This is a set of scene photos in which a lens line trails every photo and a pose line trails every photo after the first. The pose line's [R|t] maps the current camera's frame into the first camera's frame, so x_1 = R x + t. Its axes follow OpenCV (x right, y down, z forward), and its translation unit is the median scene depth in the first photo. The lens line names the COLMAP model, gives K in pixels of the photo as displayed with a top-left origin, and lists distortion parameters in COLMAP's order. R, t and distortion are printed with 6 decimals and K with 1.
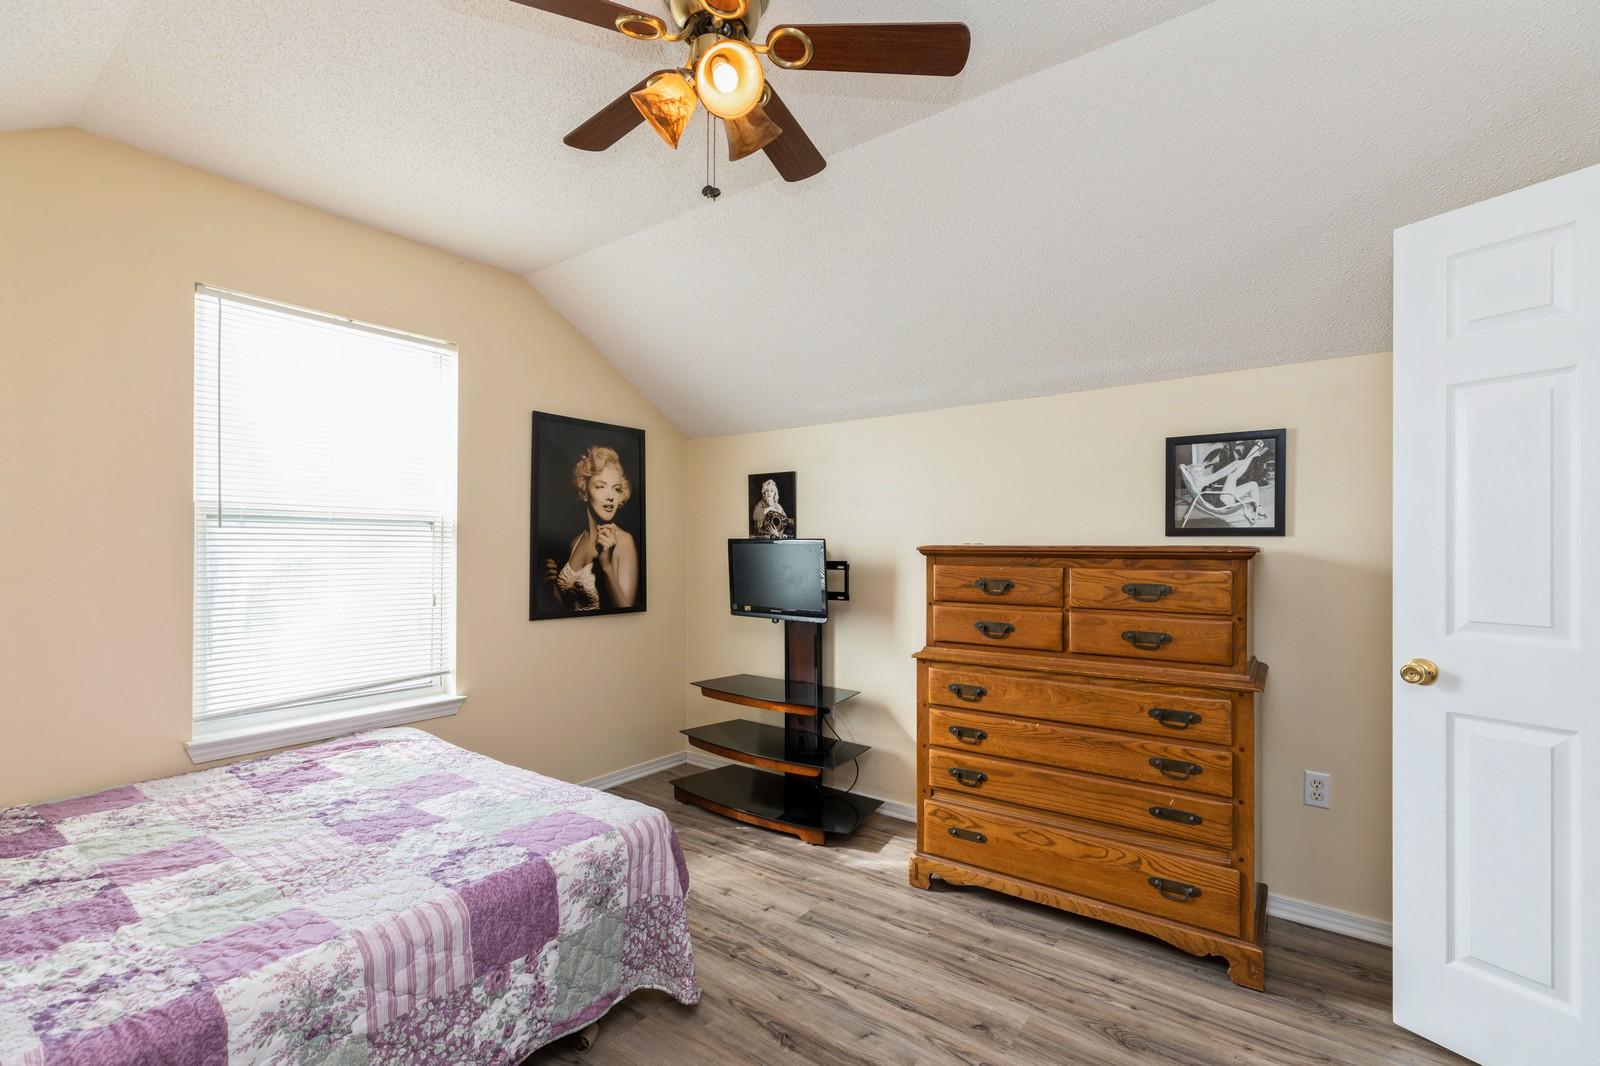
lens RADIAL K [[723.3, 0, 789.3], [0, 723.3, 530.8], [0, 0, 1]] dist [0.001735, -0.000279]
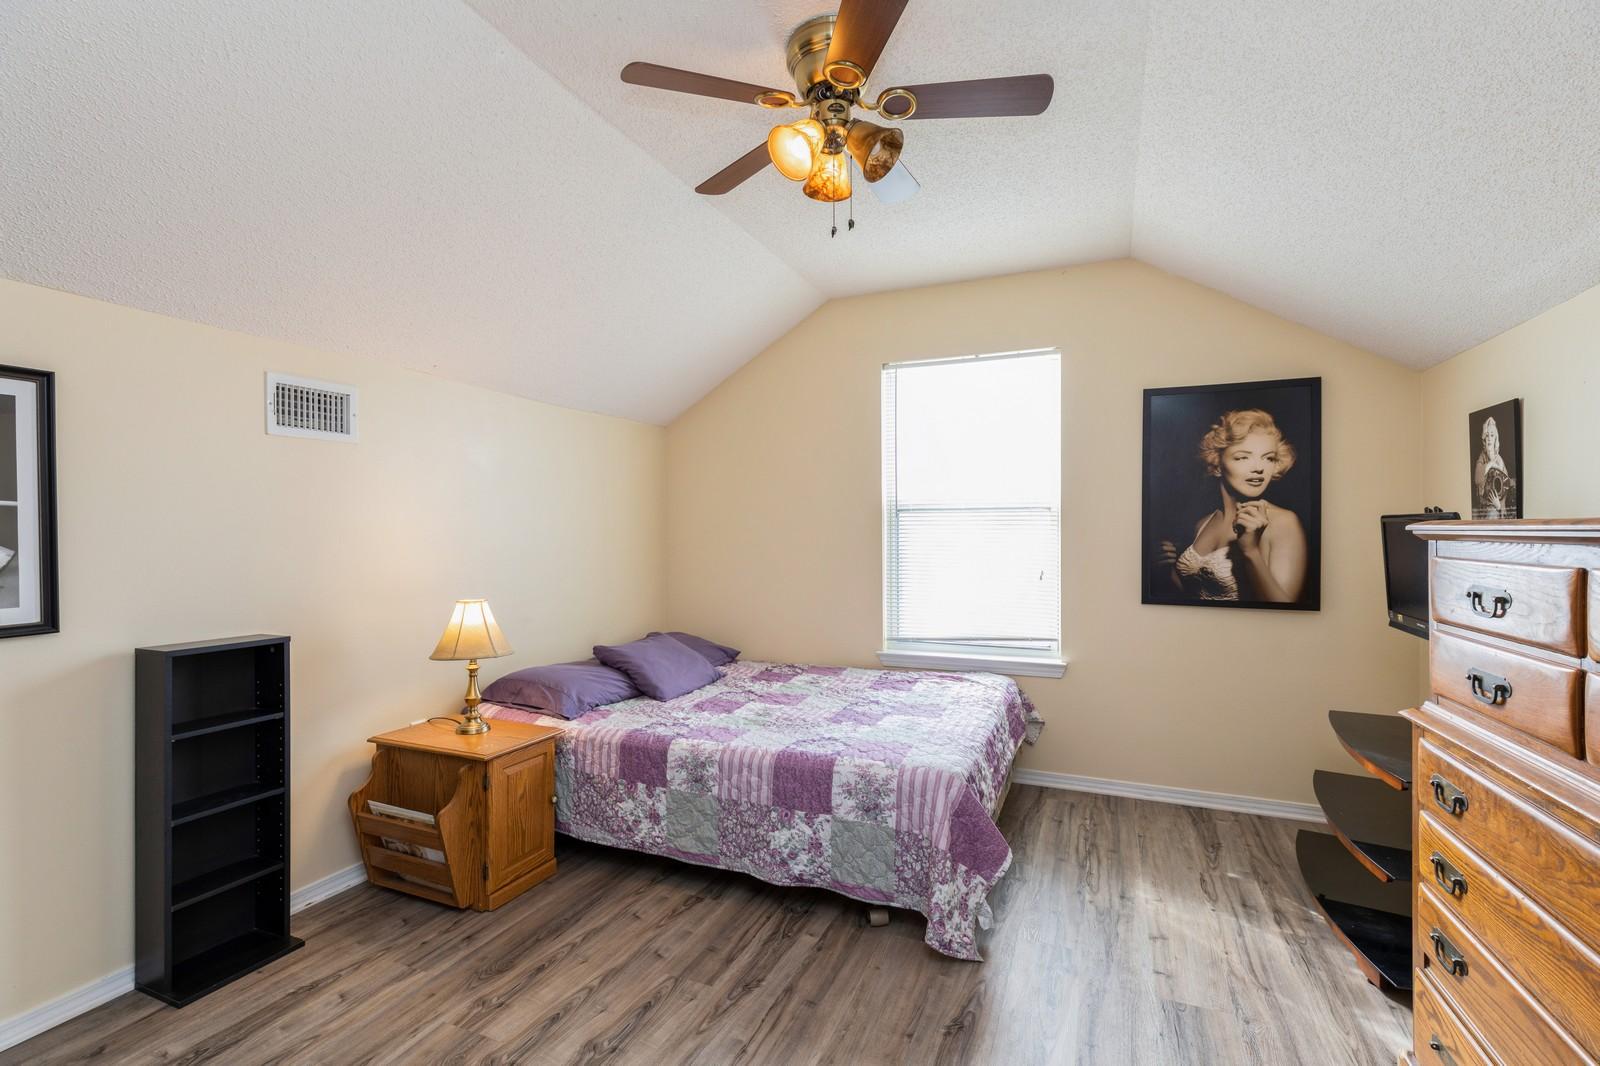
lens RADIAL K [[723.3, 0, 789.3], [0, 723.3, 530.8], [0, 0, 1]] dist [0.001735, -0.000279]
pose [[0.232861, -0.003814, -0.972503, 0.534479], [0.024386, 0.999701, 0.001918, 0.012704], [0.972204, -0.024162, 0.232884, 0.337086]]
